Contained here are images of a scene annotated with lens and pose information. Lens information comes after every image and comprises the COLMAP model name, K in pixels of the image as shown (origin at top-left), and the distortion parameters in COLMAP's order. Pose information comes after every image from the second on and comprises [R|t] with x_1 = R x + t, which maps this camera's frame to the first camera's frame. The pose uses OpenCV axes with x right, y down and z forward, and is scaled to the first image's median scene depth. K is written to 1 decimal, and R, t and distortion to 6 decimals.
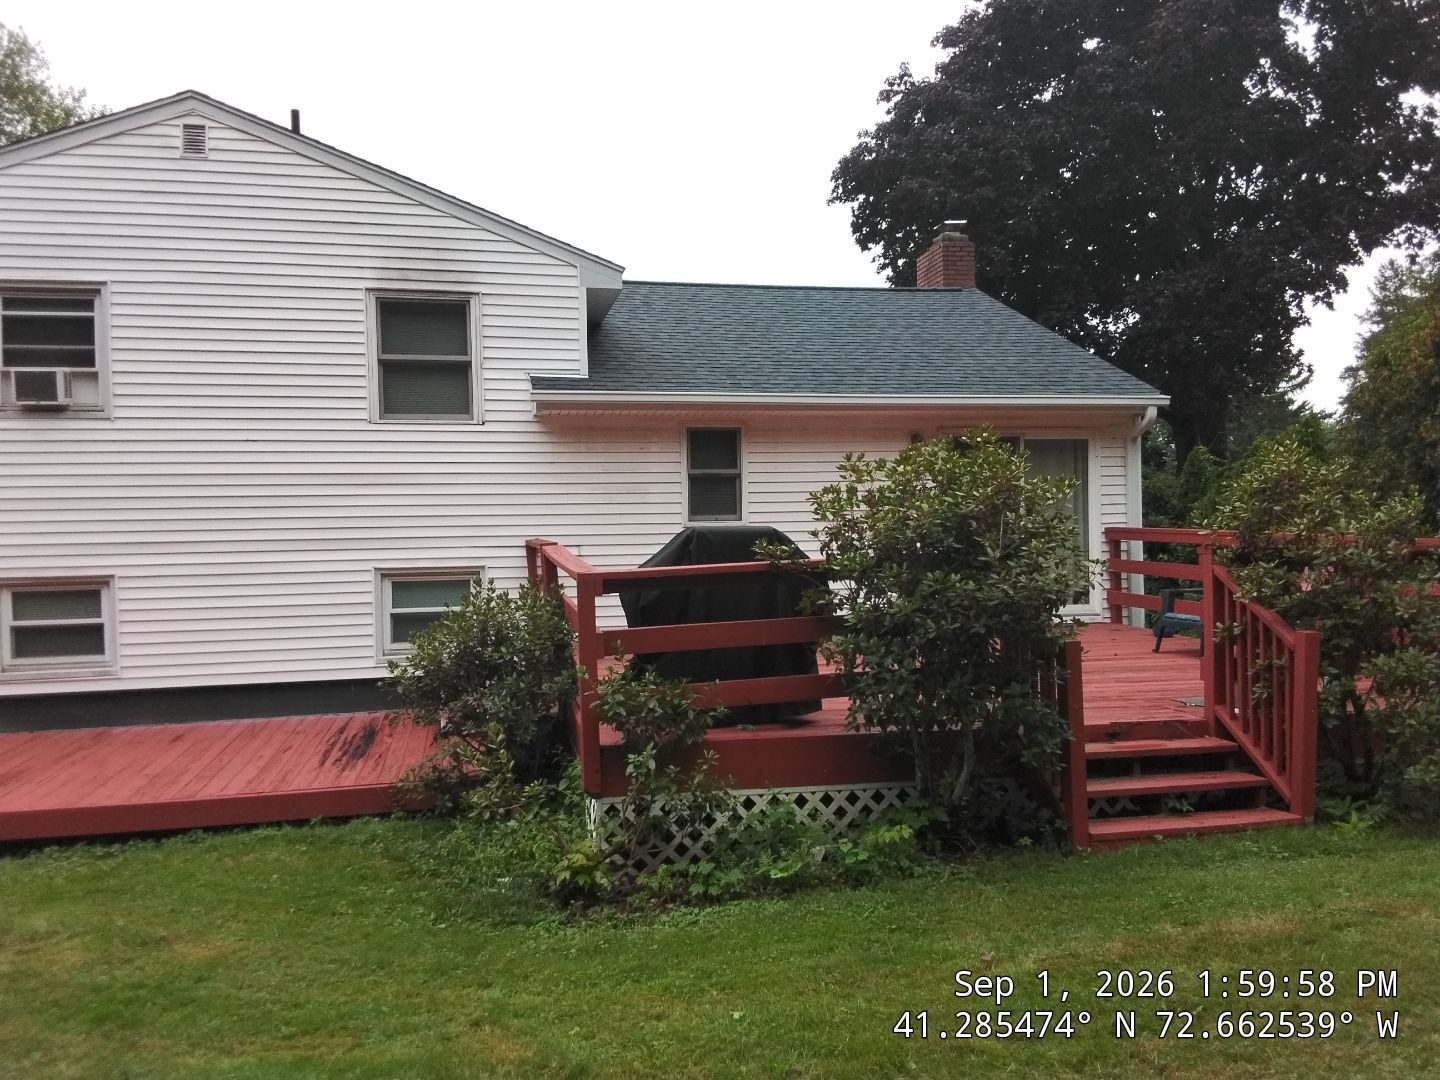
lens RADIAL K [[1090.0, 0, 720.0], [0, 1090.0, 540.0], [0, 0, 1]] dist [0.099402, -0.156162]
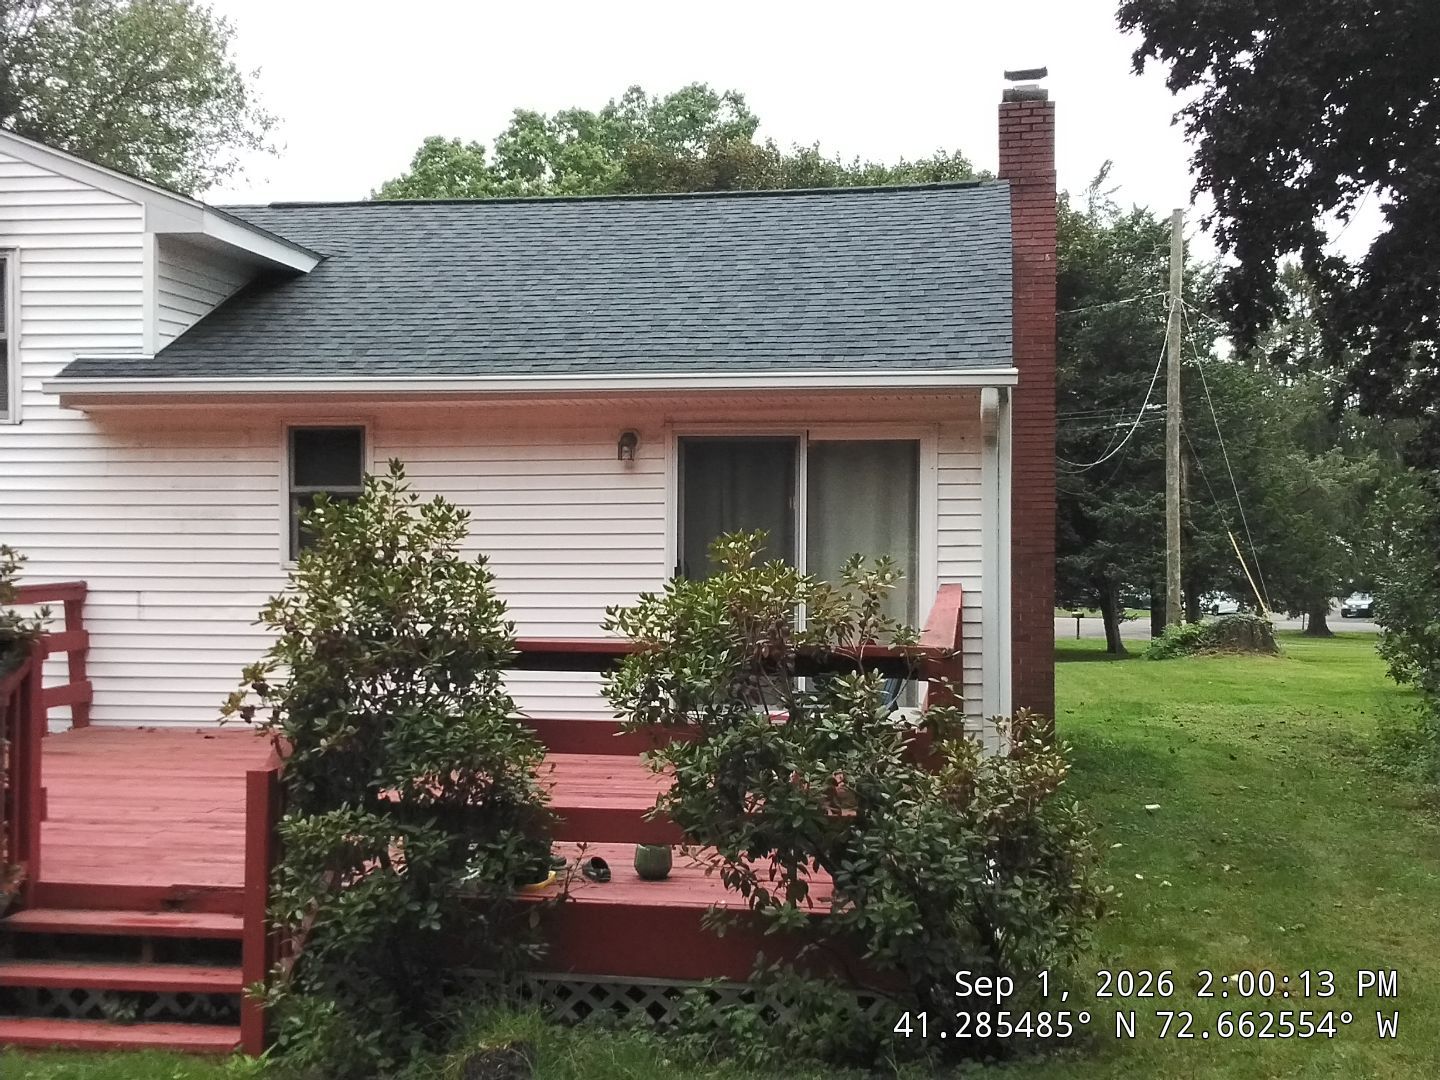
lens RADIAL K [[1766.8, 0, 720.0], [0, 1766.8, 540.0], [0, 0, 1]] dist [0.014810, 0.020329]
pose [[0.937635, 0.018331, -0.347137, 1.169414], [-0.021477, 0.999756, -0.005219, -0.057641], [0.346957, 0.012349, 0.937800, 0.081225]]
